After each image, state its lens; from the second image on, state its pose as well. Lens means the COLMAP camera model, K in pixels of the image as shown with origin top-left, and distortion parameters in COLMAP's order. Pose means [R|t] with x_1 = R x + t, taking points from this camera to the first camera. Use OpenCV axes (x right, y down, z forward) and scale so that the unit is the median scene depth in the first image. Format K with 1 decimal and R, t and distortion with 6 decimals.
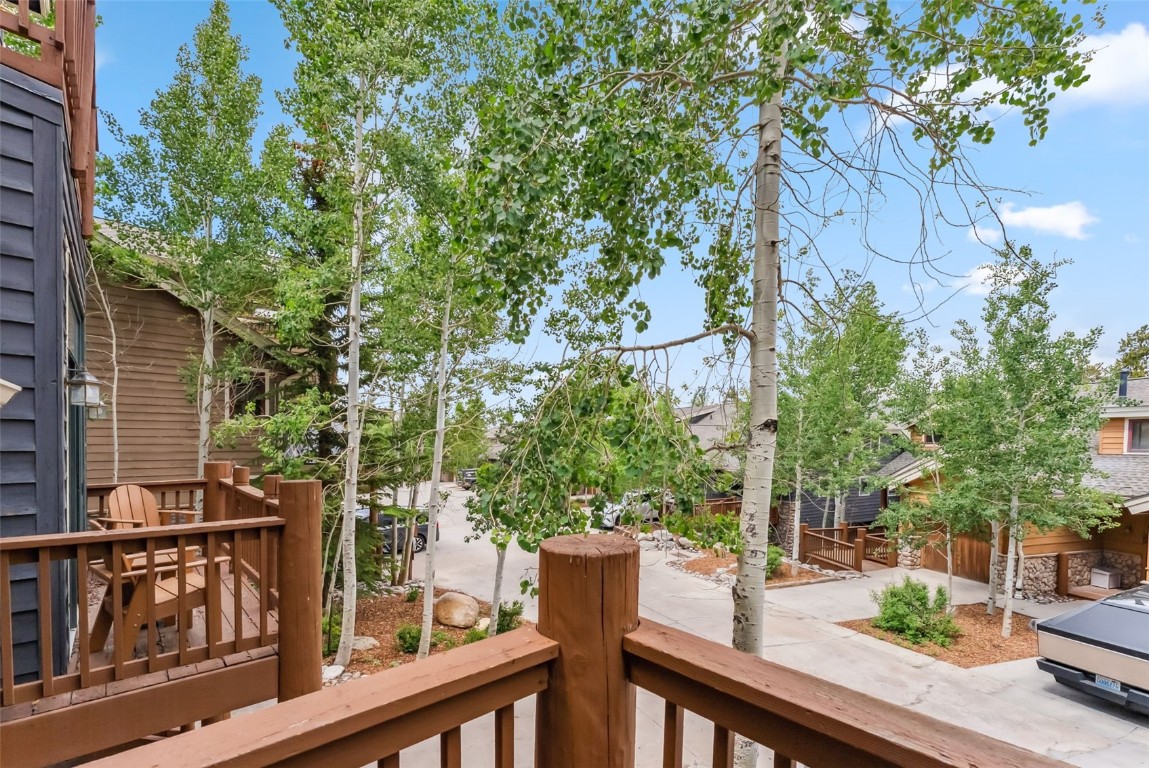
lens RADIAL K [[487.5, 0, 589.5], [0, 487.5, 442.7], [0, 0, 1]] dist [-0.003922, -0.000507]
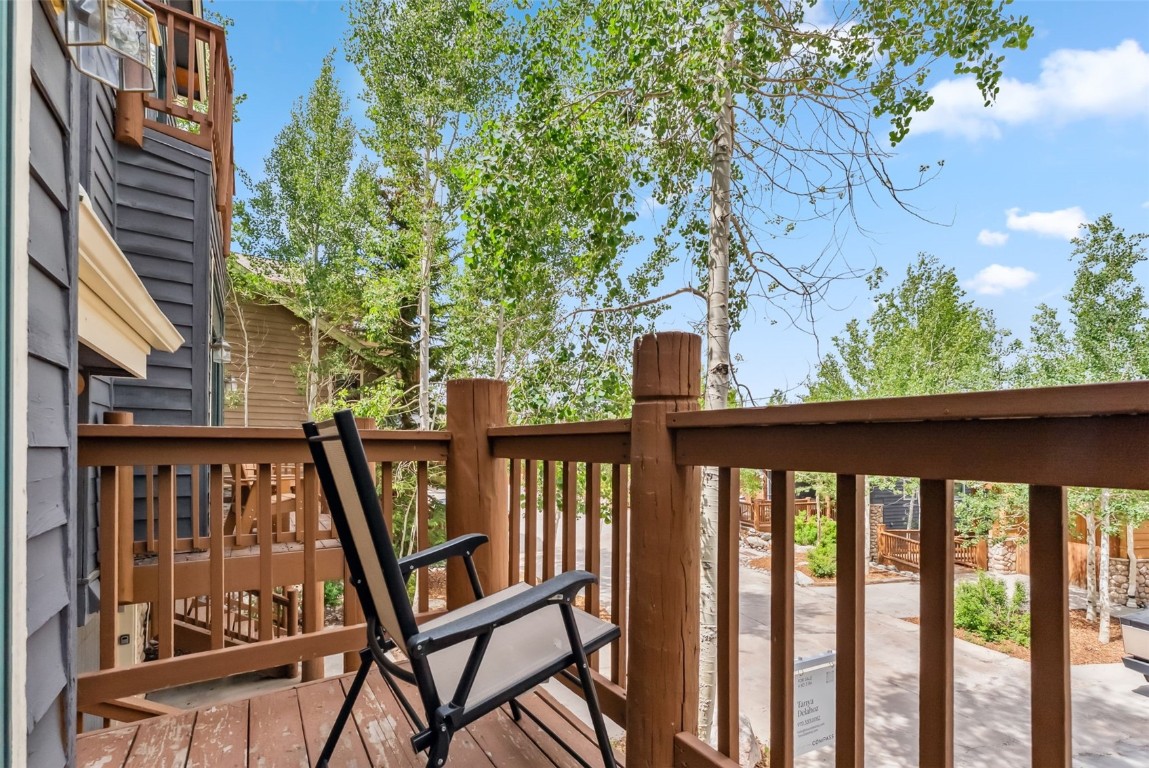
lens RADIAL K [[487.5, 0, 589.5], [0, 487.5, 442.7], [0, 0, 1]] dist [-0.003922, -0.000507]
pose [[0.986257, -0.007902, -0.165032, 0.089034], [0.004633, 0.999786, -0.020185, 0.060535], [0.165156, 0.019143, 0.986082, -0.077986]]
